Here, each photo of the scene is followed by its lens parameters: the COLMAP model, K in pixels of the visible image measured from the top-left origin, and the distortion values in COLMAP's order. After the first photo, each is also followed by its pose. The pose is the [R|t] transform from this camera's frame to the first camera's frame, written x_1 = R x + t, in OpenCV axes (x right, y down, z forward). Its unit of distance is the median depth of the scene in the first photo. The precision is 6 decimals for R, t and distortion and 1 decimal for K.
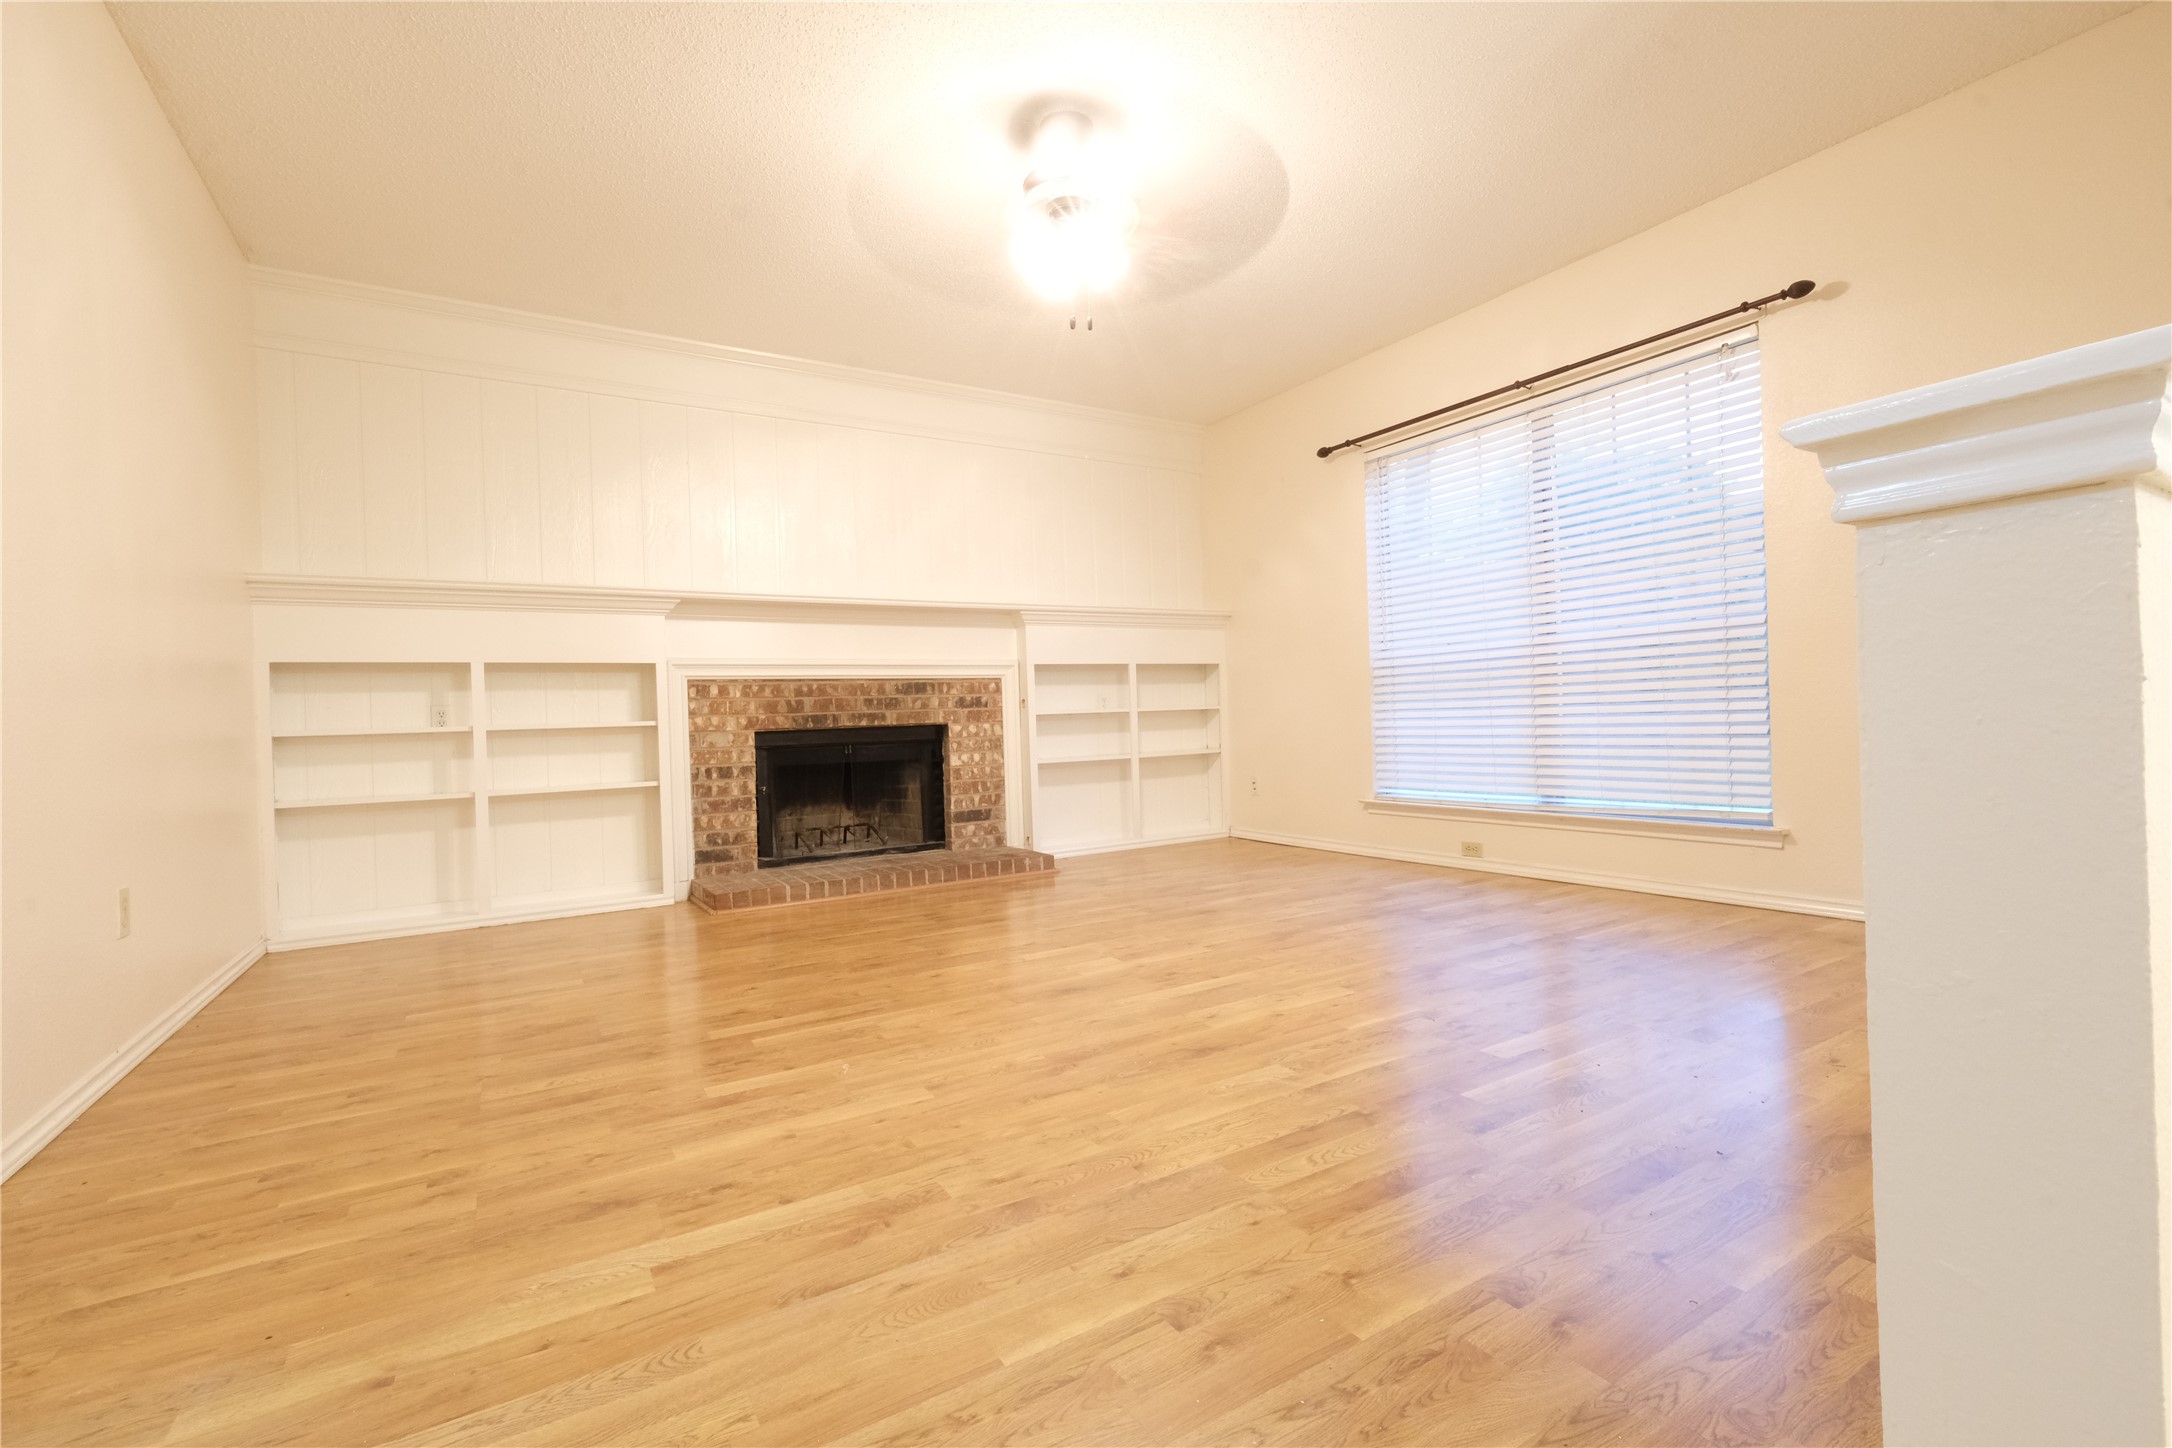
lens RADIAL K [[945.9, 0, 1086.0], [0, 945.9, 724.0], [0, 0, 1]] dist [0.003395, 0.000833]
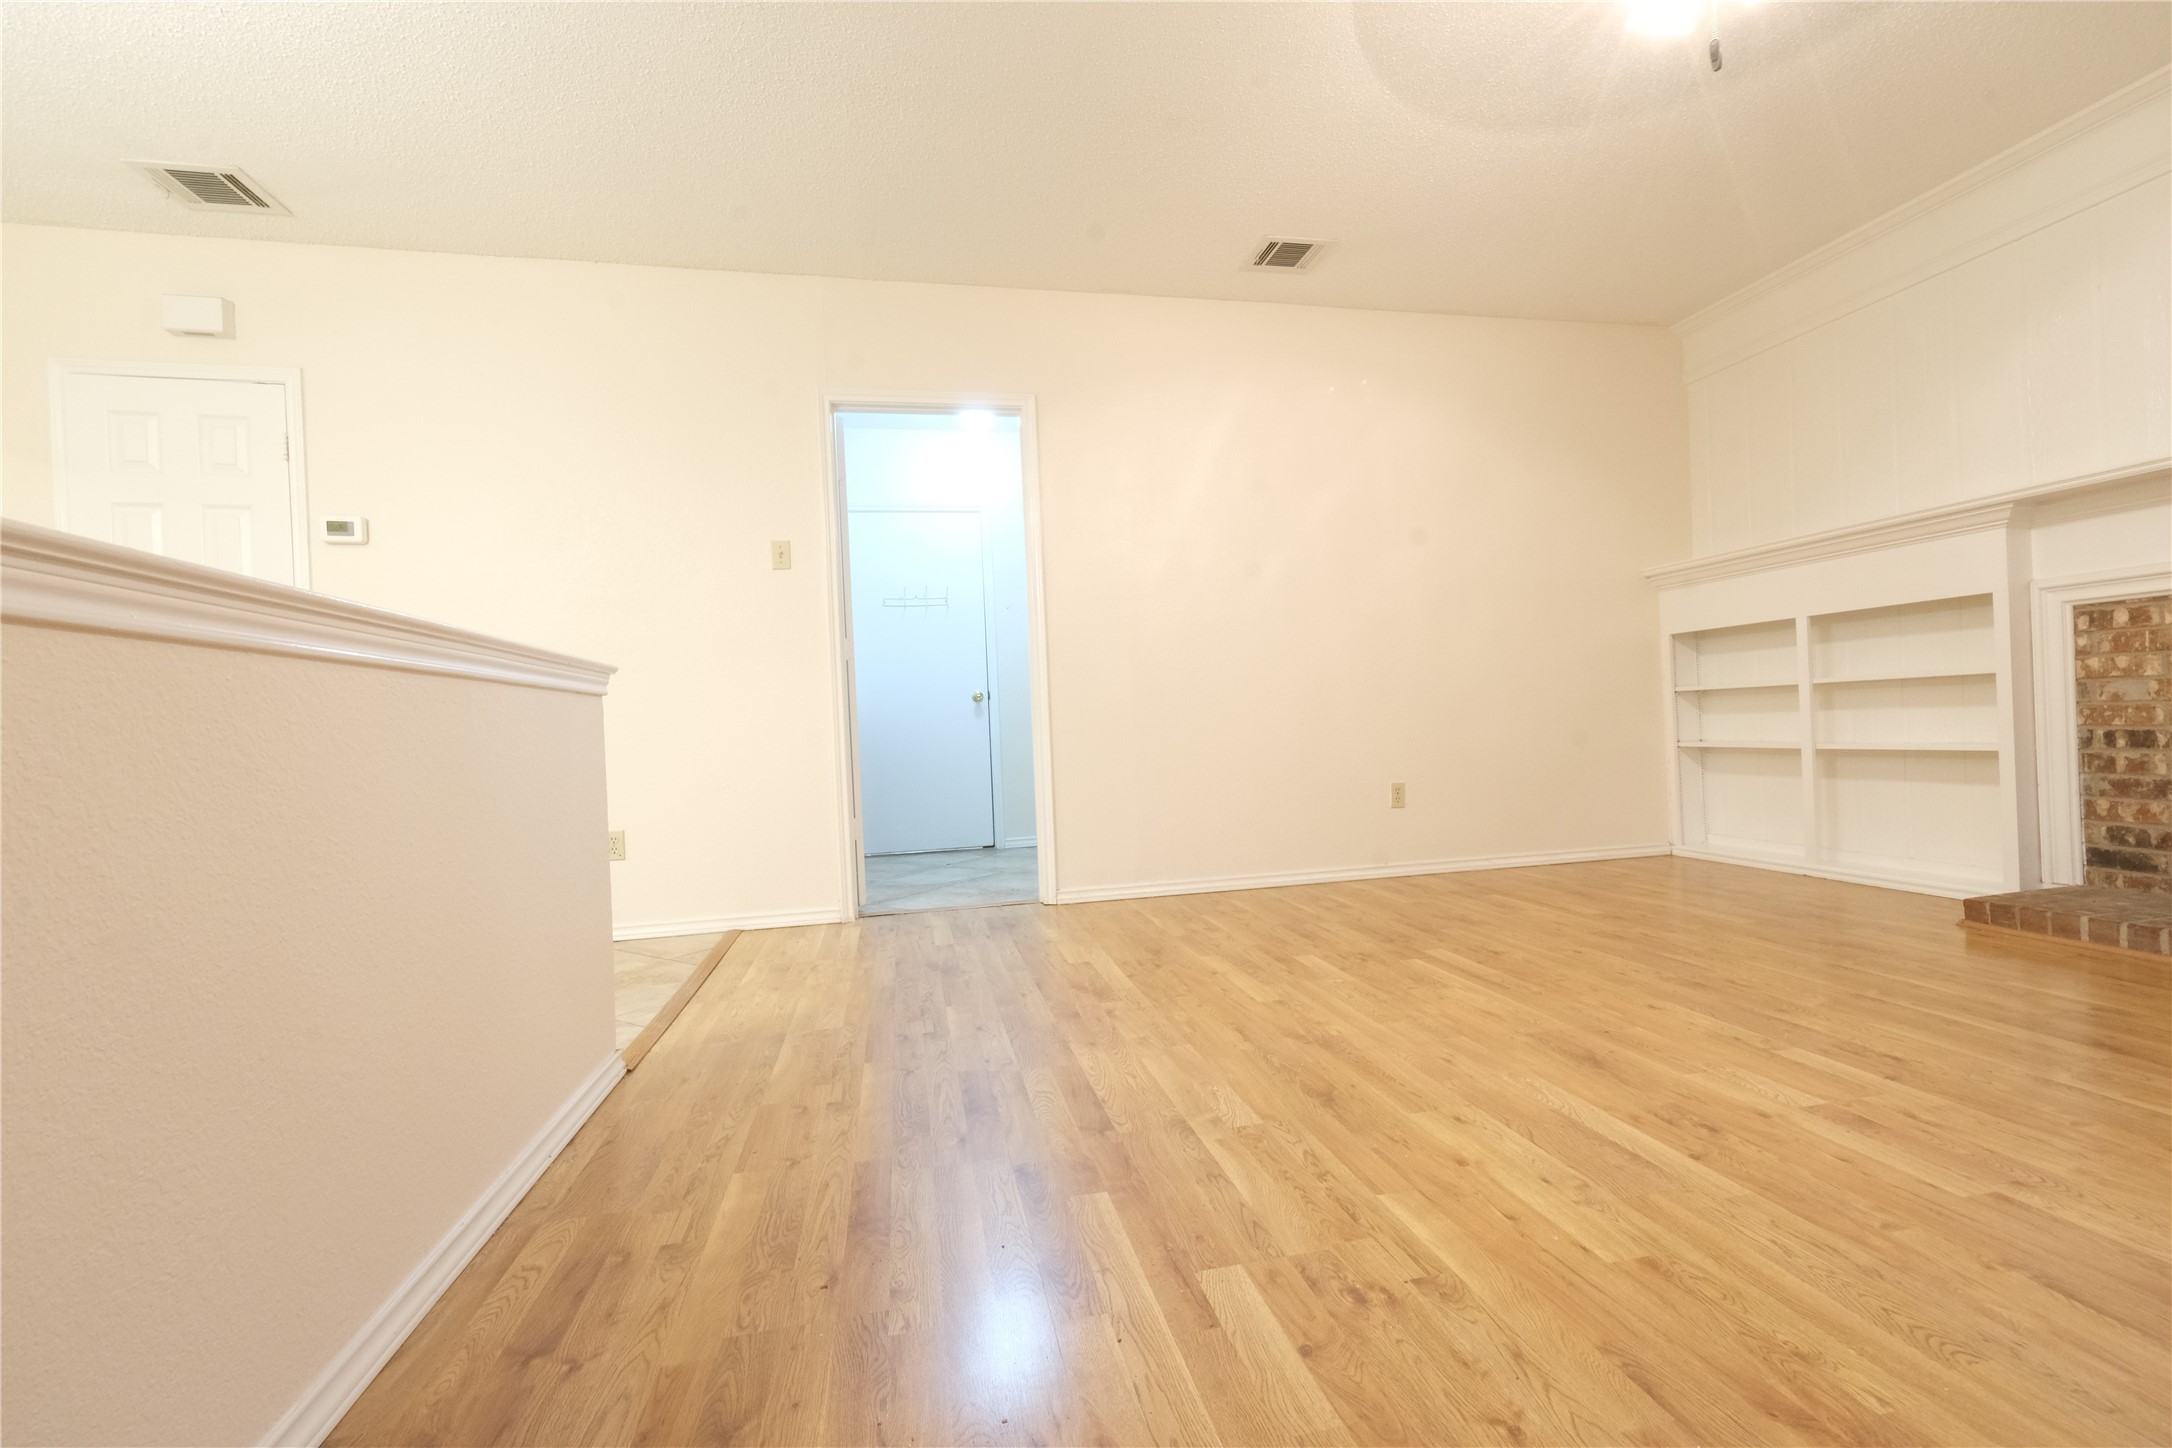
lens RADIAL K [[889.7, 0, 1086.0], [0, 889.7, 724.0], [0, 0, 1]] dist [-0.000447, 0.000251]
pose [[-0.322317, 0.044592, -0.945581, 0.793791], [0.050550, 0.998275, 0.029846, -0.027060], [0.945281, -0.038179, -0.324015, 0.890415]]
